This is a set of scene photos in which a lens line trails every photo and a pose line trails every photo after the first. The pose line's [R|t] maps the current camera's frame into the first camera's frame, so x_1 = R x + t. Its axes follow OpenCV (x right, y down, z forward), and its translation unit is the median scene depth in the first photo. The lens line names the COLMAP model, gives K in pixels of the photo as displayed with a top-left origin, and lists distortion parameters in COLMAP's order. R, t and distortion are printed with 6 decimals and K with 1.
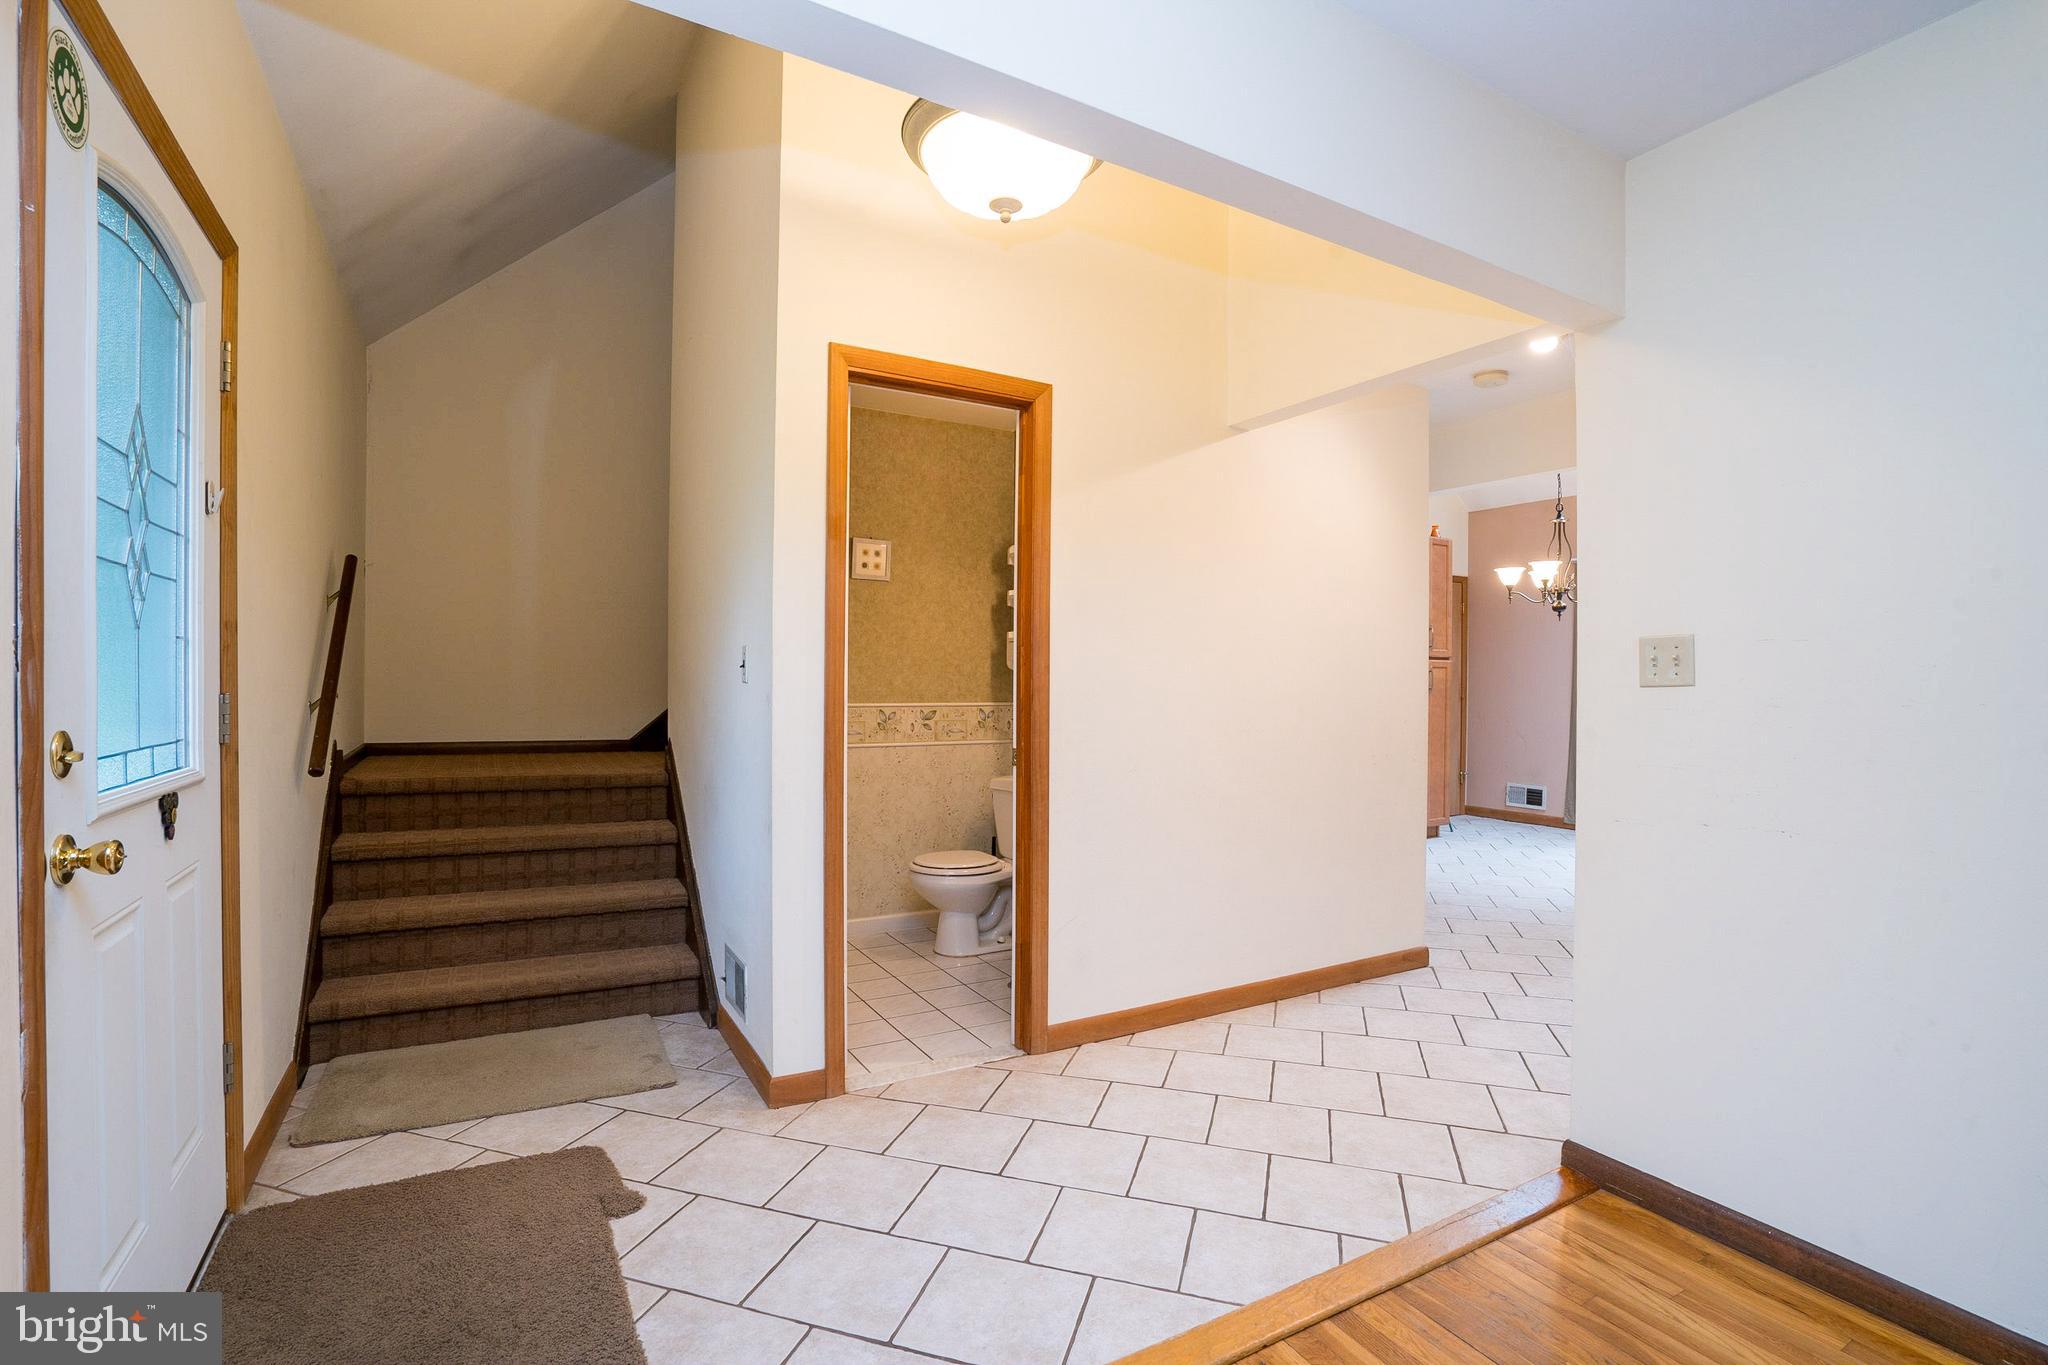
lens RADIAL K [[949.3, 0, 1020.5], [0, 949.3, 683.6], [0, 0, 1]] dist [-0.058773, 0.021357]
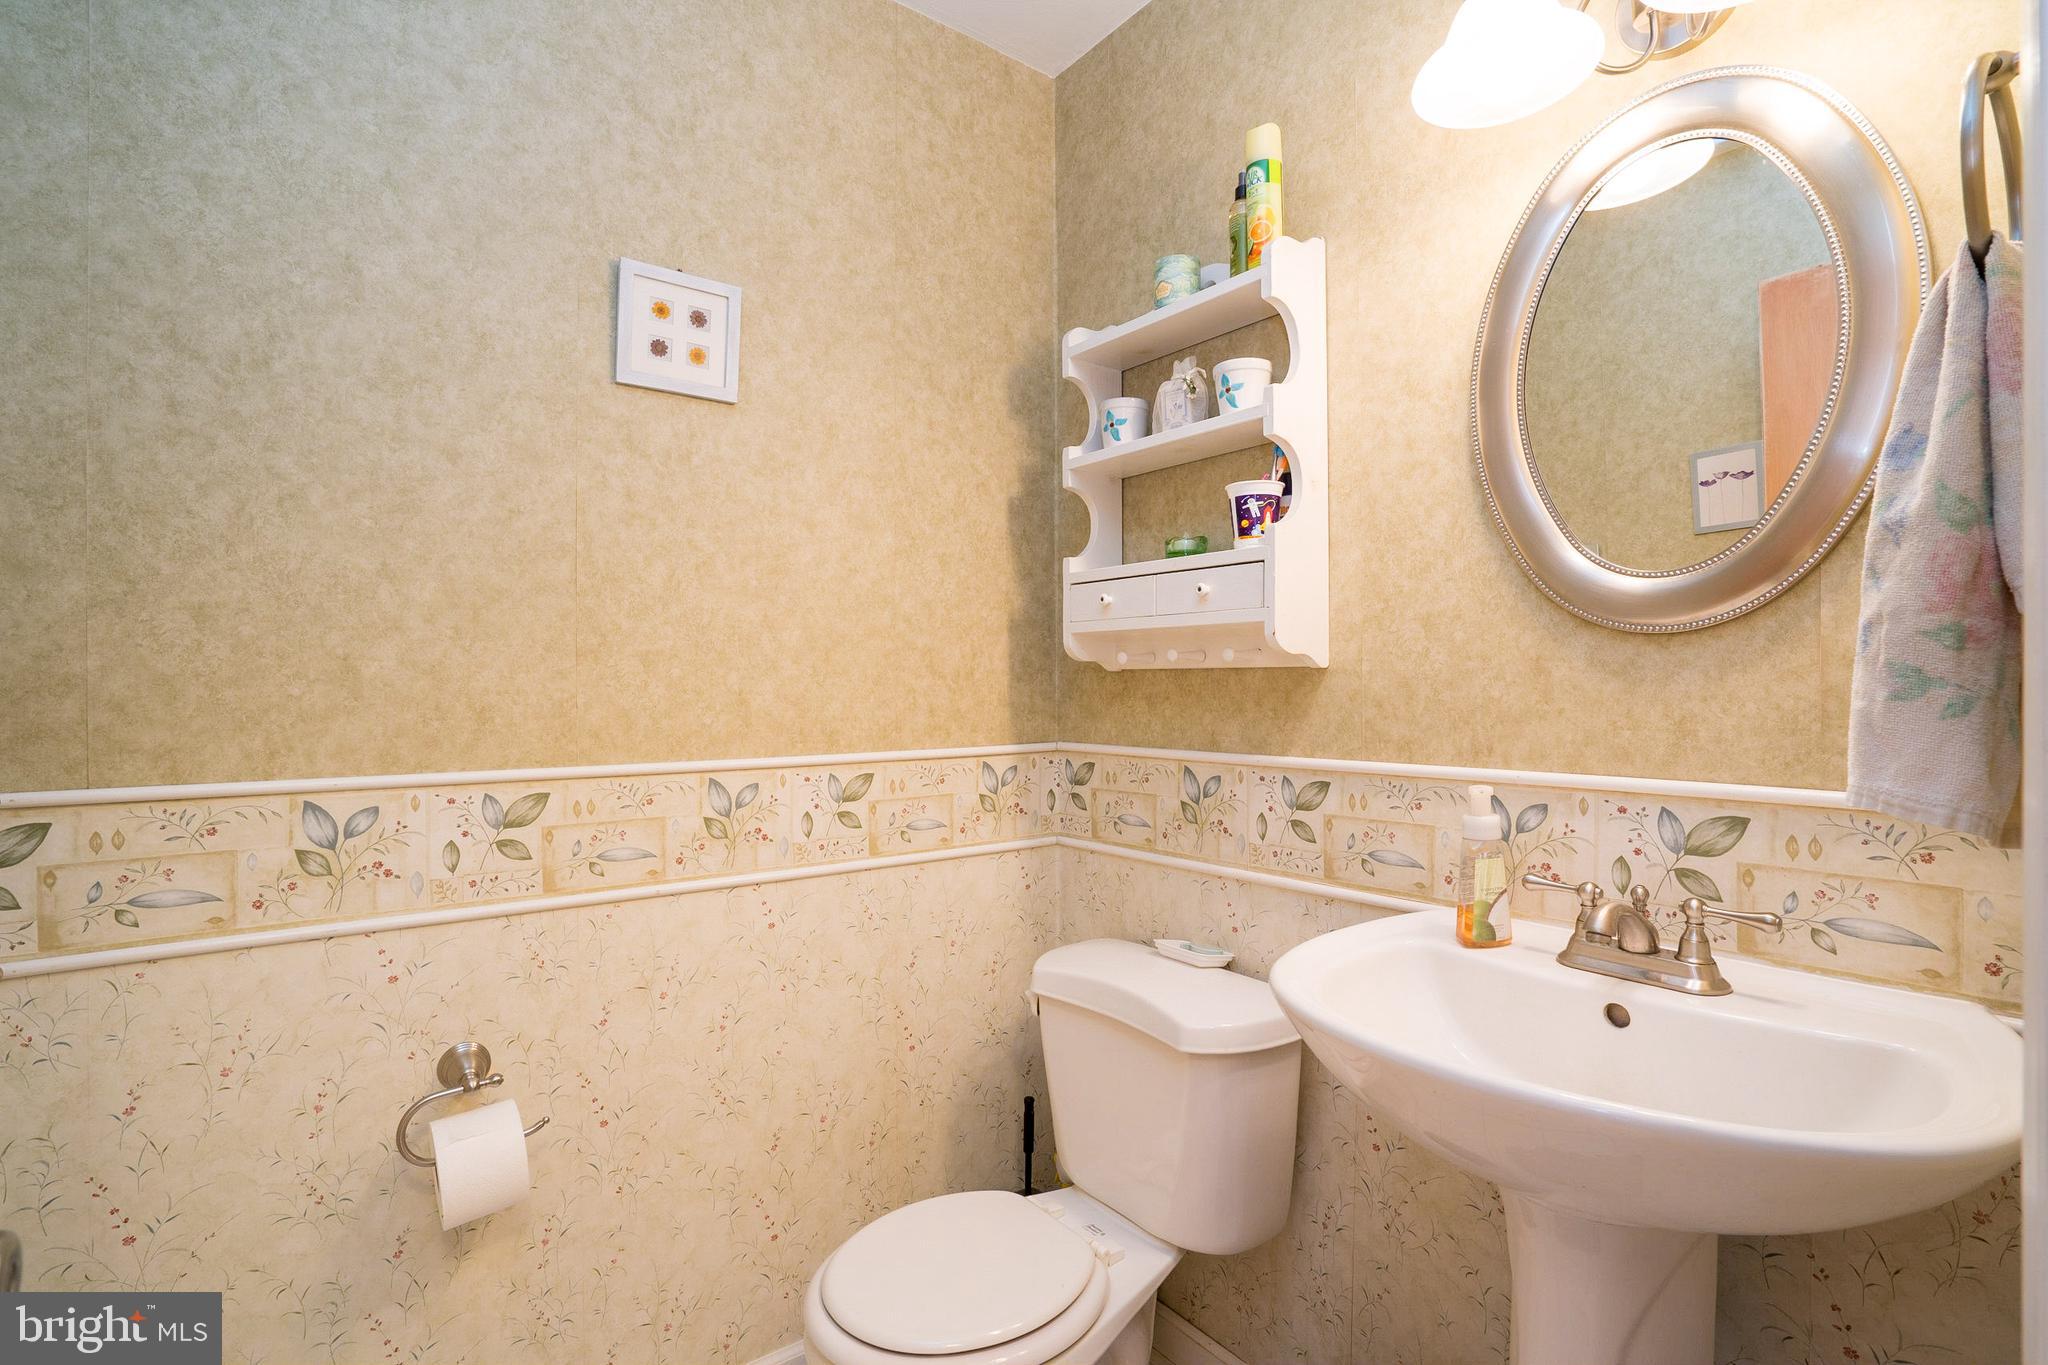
lens RADIAL K [[949.3, 0, 1020.5], [0, 949.3, 683.6], [0, 0, 1]] dist [-0.058773, 0.021357]
pose [[0.991388, -0.011863, 0.130421, -0.080173], [0.012369, 0.999919, -0.003069, -0.004337], [-0.130374, 0.004656, 0.991454, 0.636517]]
